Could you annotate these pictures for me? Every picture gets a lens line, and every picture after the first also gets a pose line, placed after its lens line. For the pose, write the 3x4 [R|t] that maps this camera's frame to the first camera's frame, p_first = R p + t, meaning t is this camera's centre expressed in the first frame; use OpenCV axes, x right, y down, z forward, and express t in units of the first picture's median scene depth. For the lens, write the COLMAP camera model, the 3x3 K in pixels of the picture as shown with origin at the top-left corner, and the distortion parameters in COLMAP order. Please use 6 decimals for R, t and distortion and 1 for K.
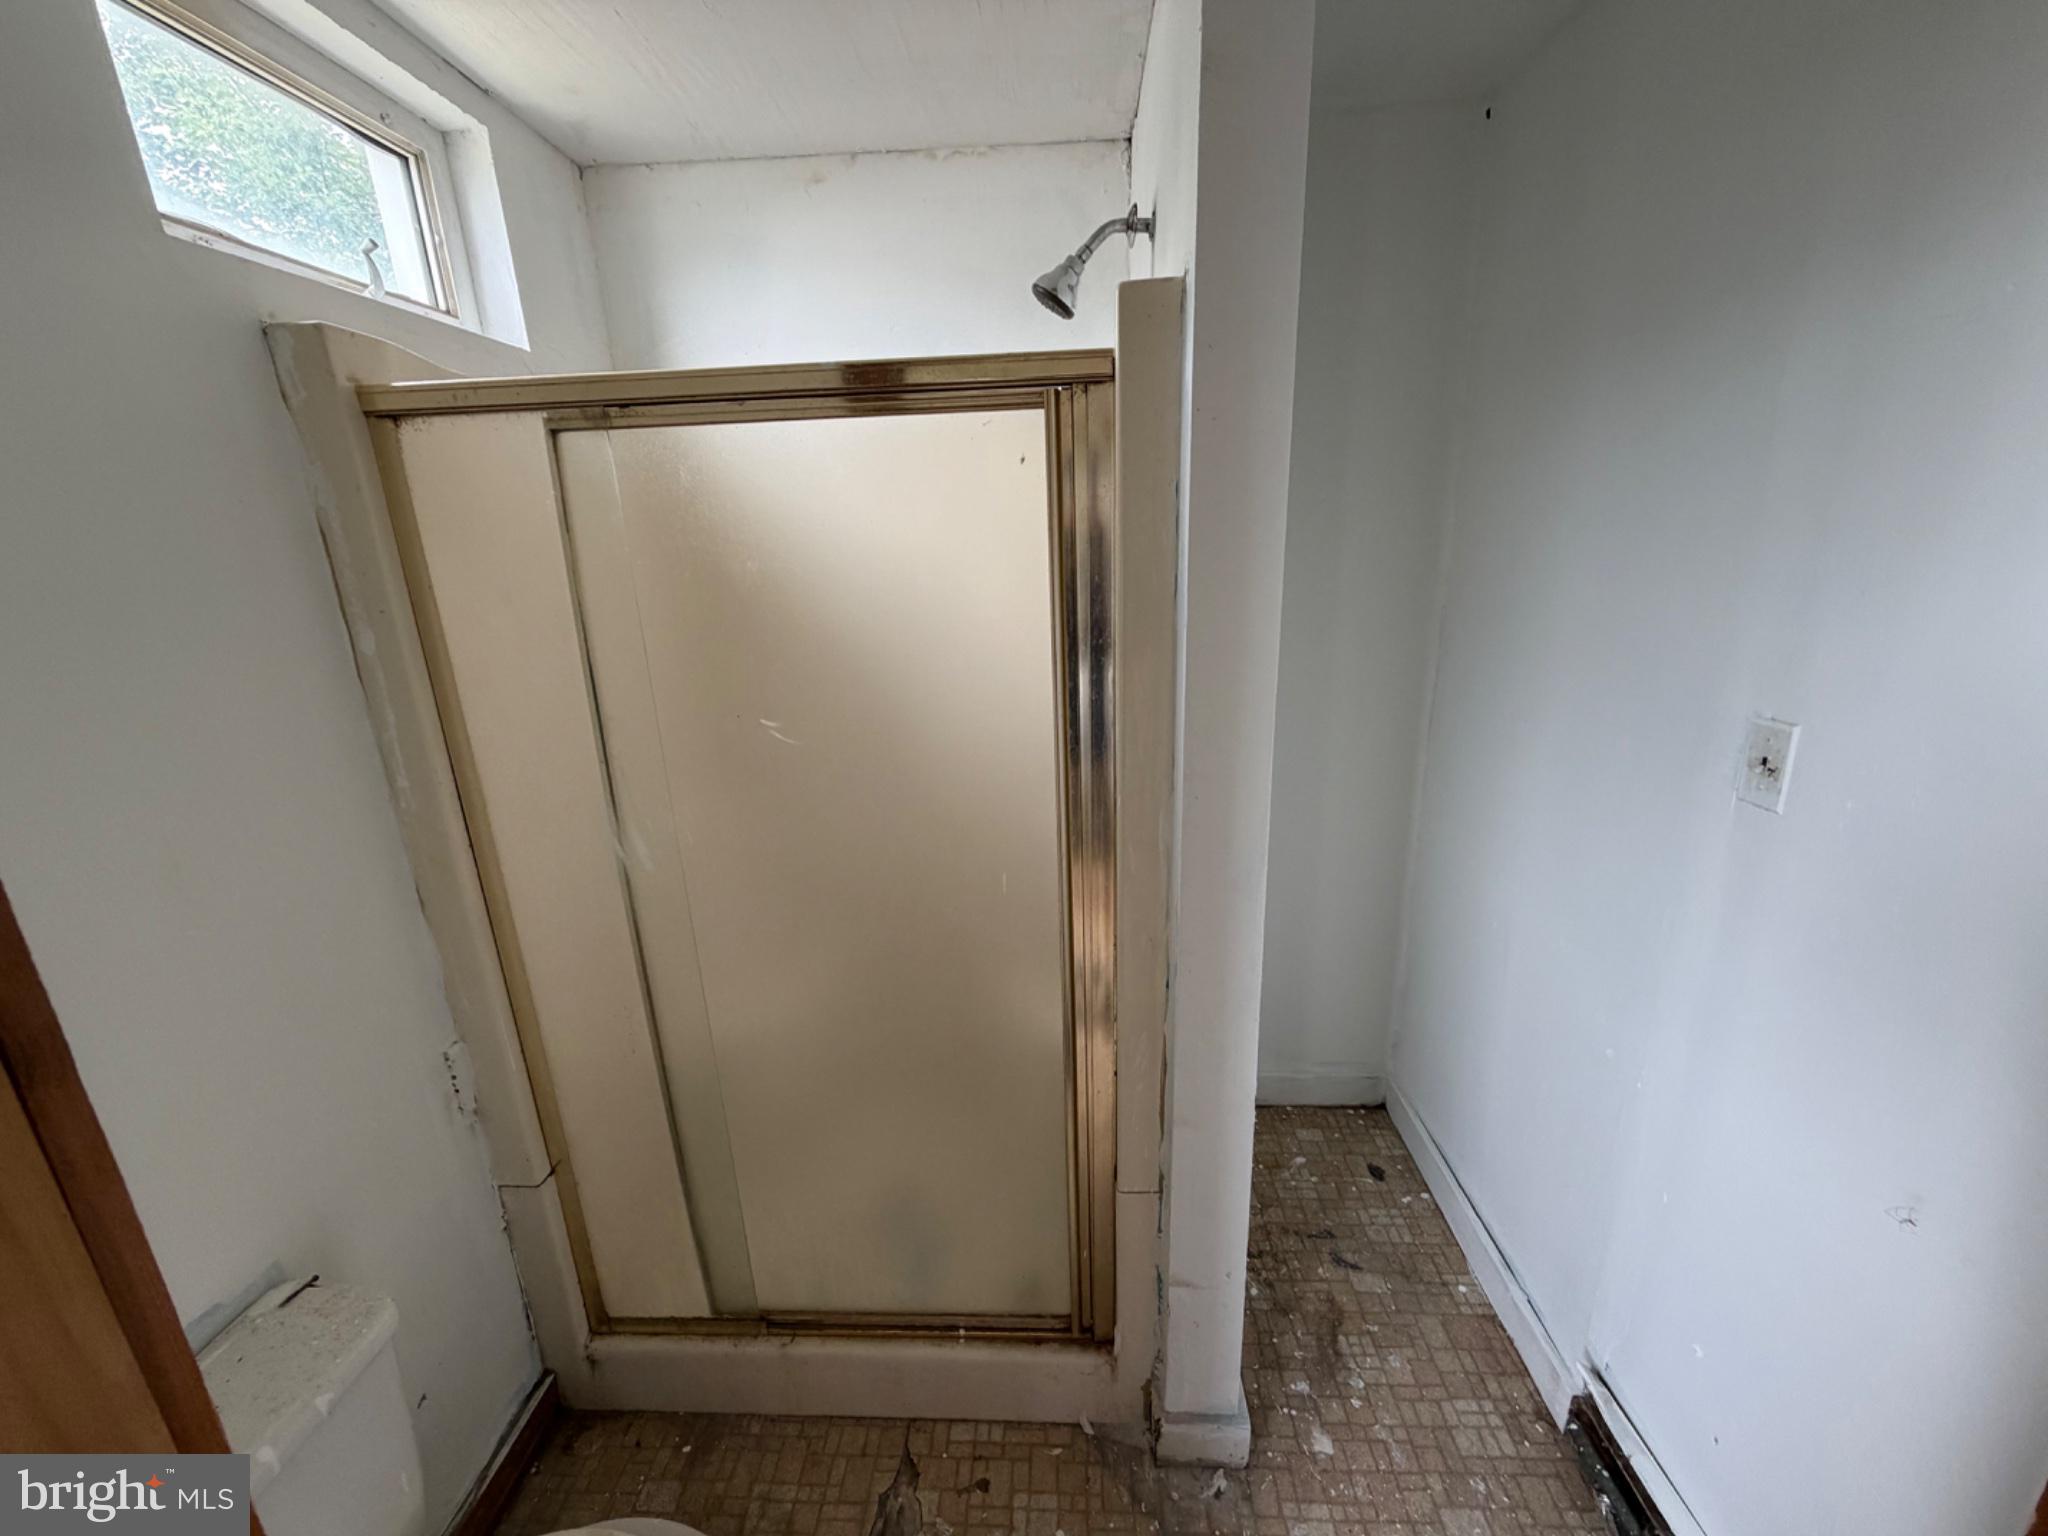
lens RADIAL K [[820.1, 0, 1021.6], [0, 820.1, 768.6], [0, 0, 1]] dist [-0.000631, -0.000263]
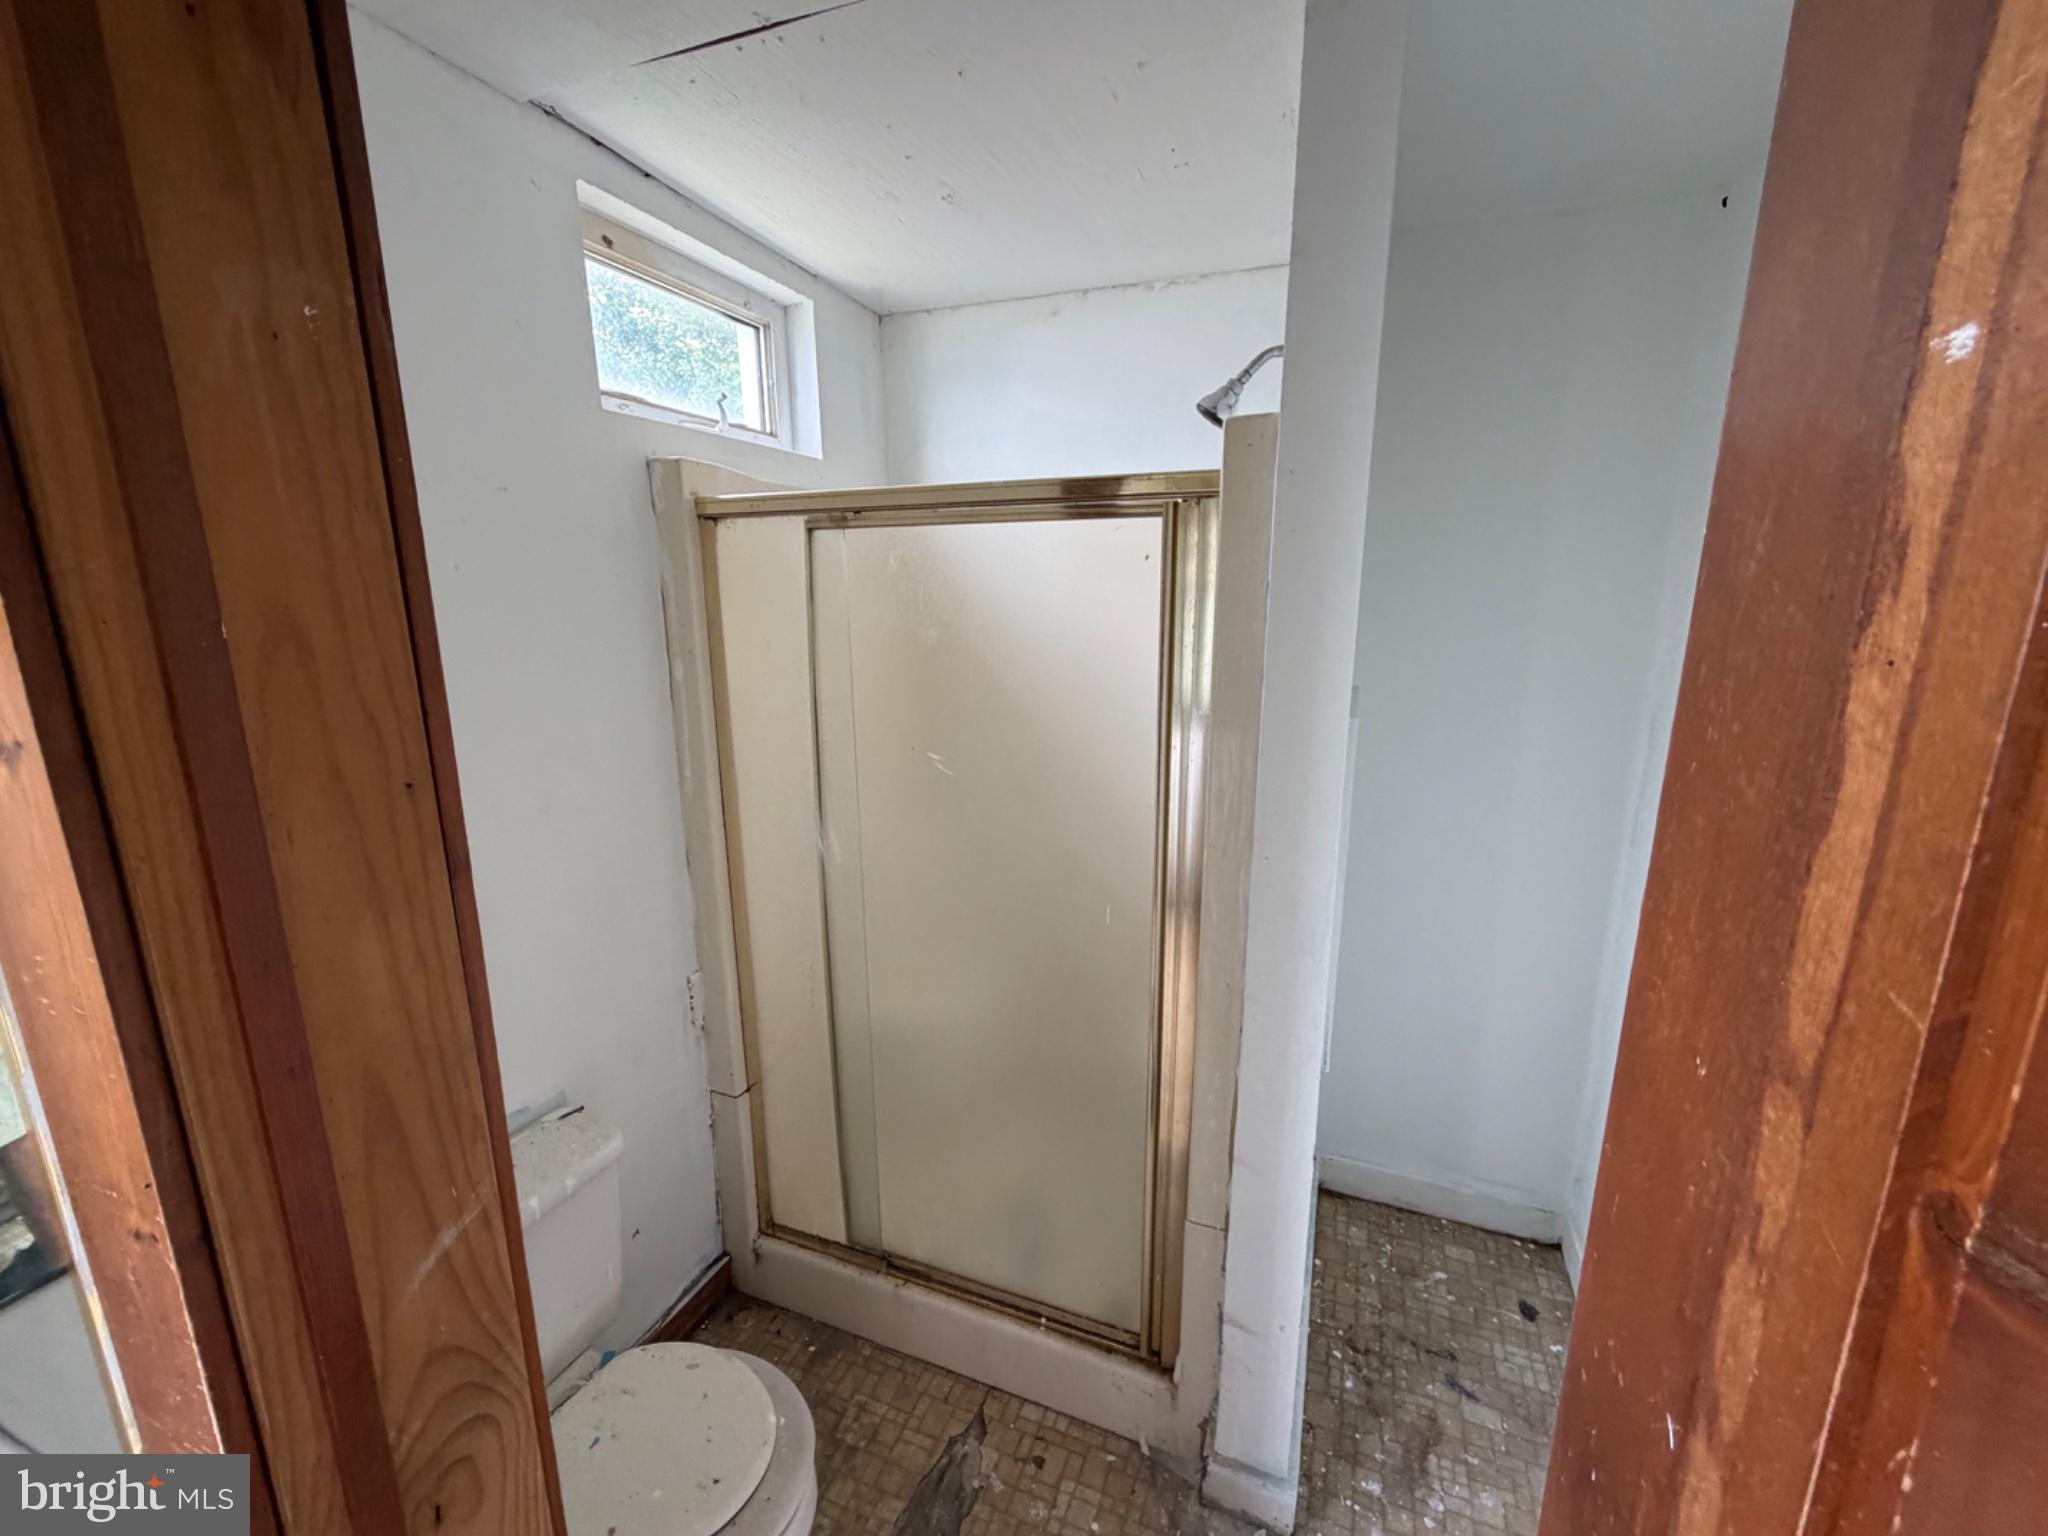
lens RADIAL K [[829.8, 0, 1024.0], [0, 829.8, 768.0], [0, 0, 1]] dist [-0.001196, -0.000228]
pose [[0.945944, 0.099711, -0.308624, 0.177283], [-0.119936, 0.991658, -0.047221, 0.005074], [0.301341, 0.081683, 0.950011, -0.133625]]
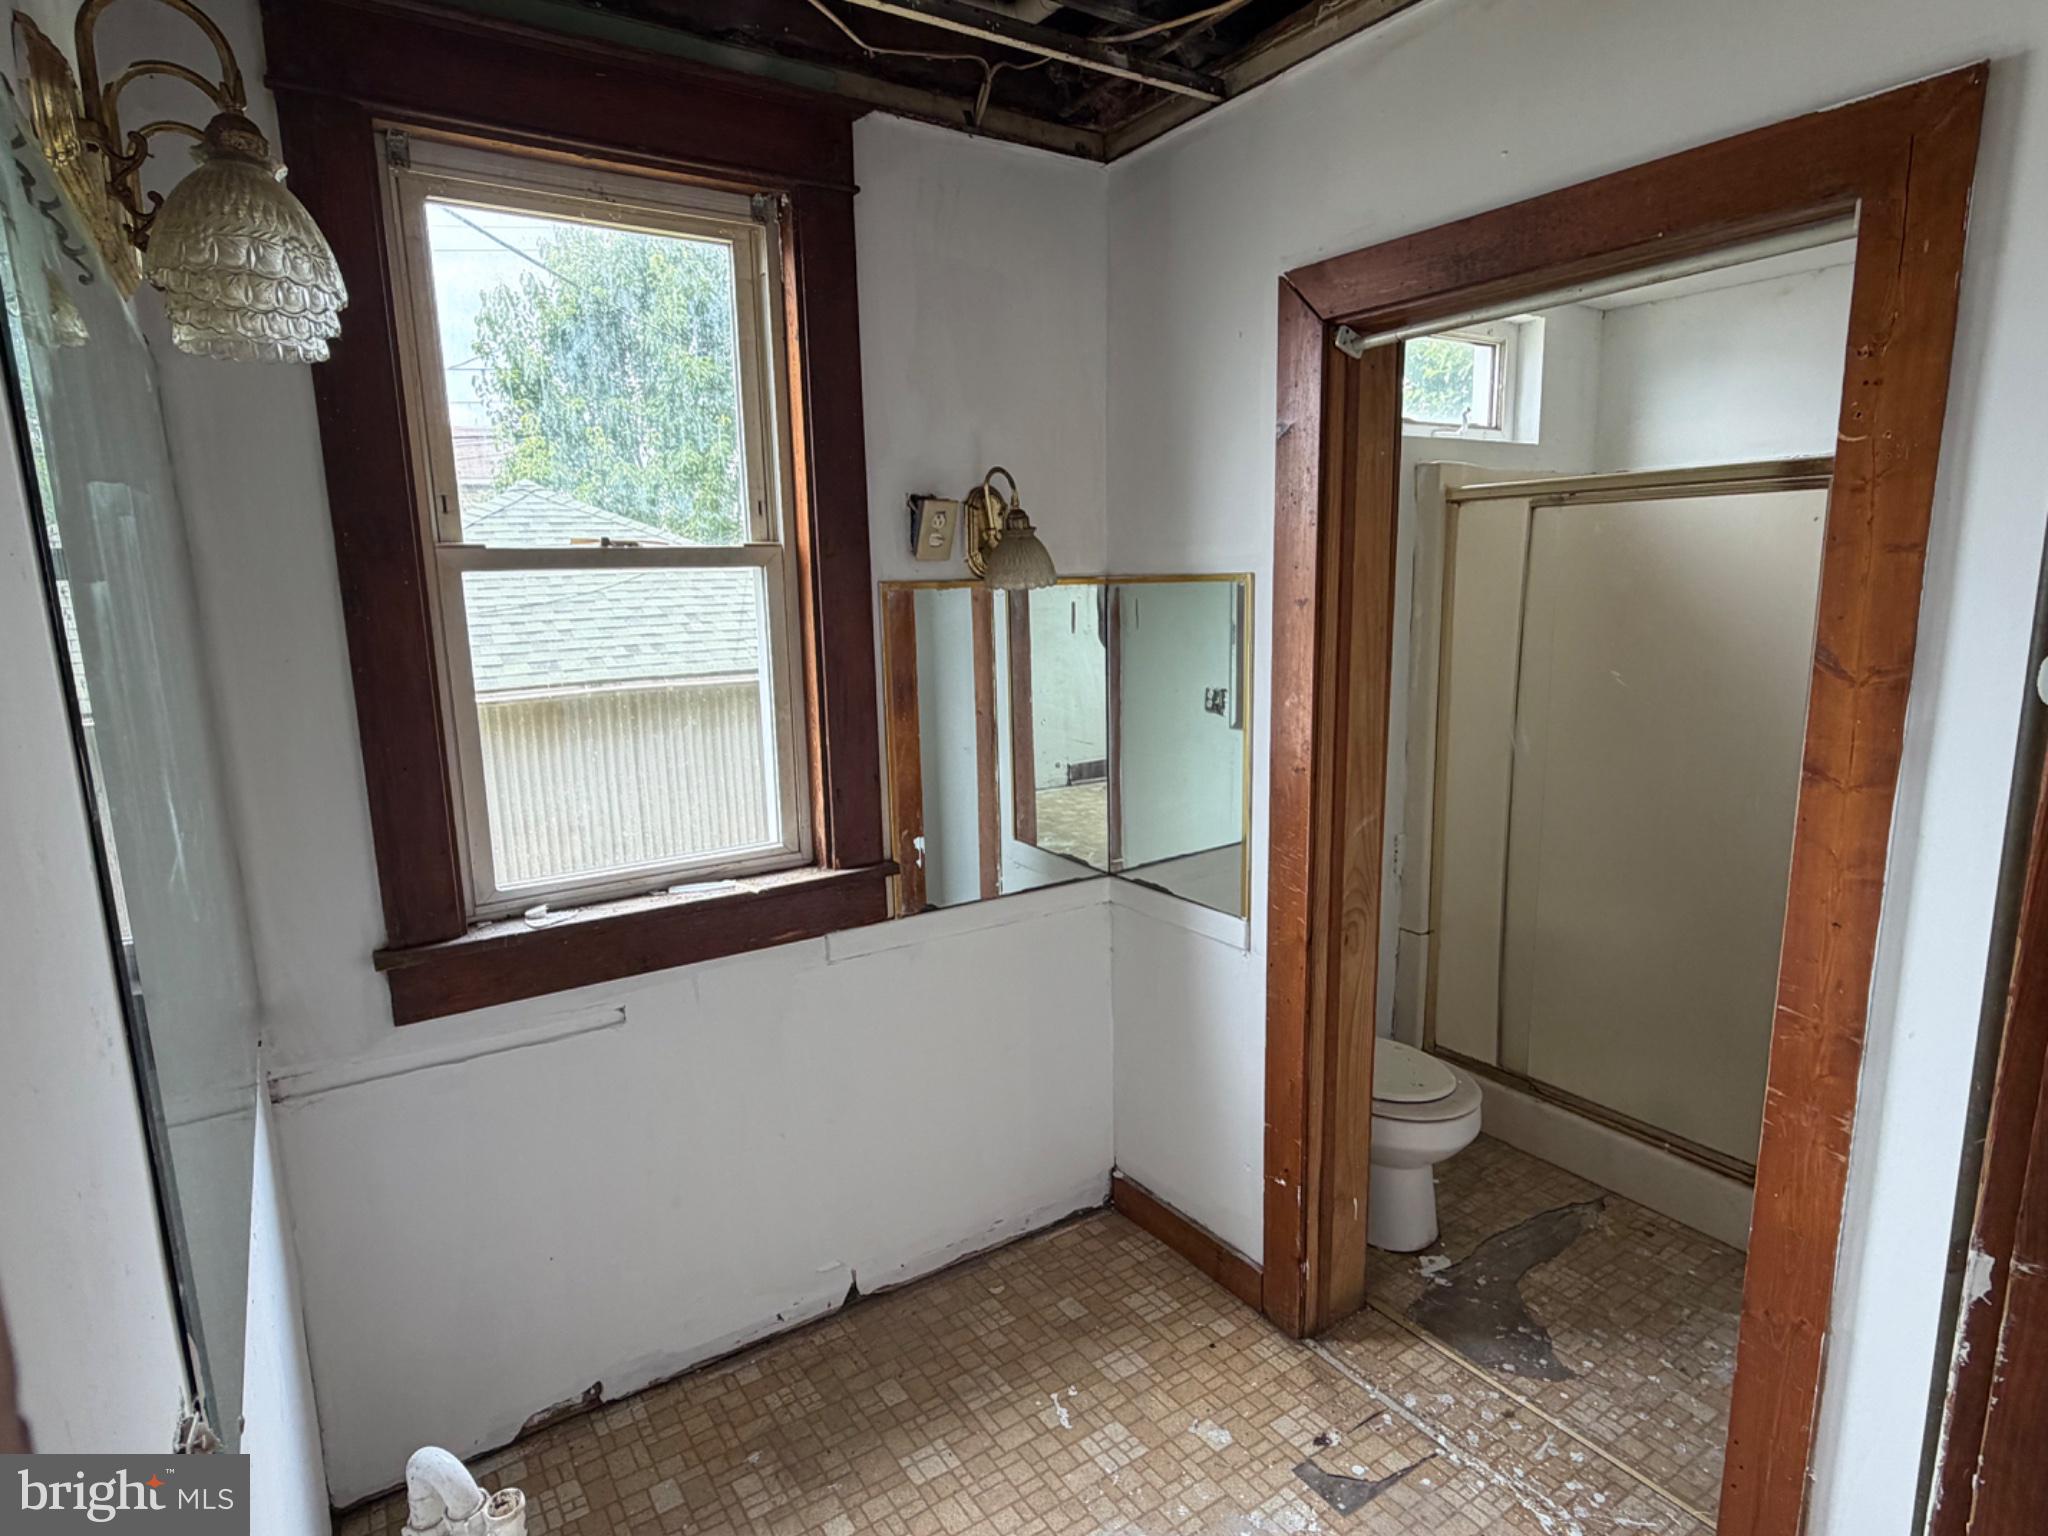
lens RADIAL K [[1089.3, 0, 1024.0], [0, 1089.3, 768.0], [0, 0, 1]] dist [0.001570, -0.000002]
pose [[0.589055, 0.169139, -0.790194, 0.629735], [-0.227542, 0.973001, 0.038646, 0.262711], [0.775396, 0.157038, 0.611638, -1.033588]]
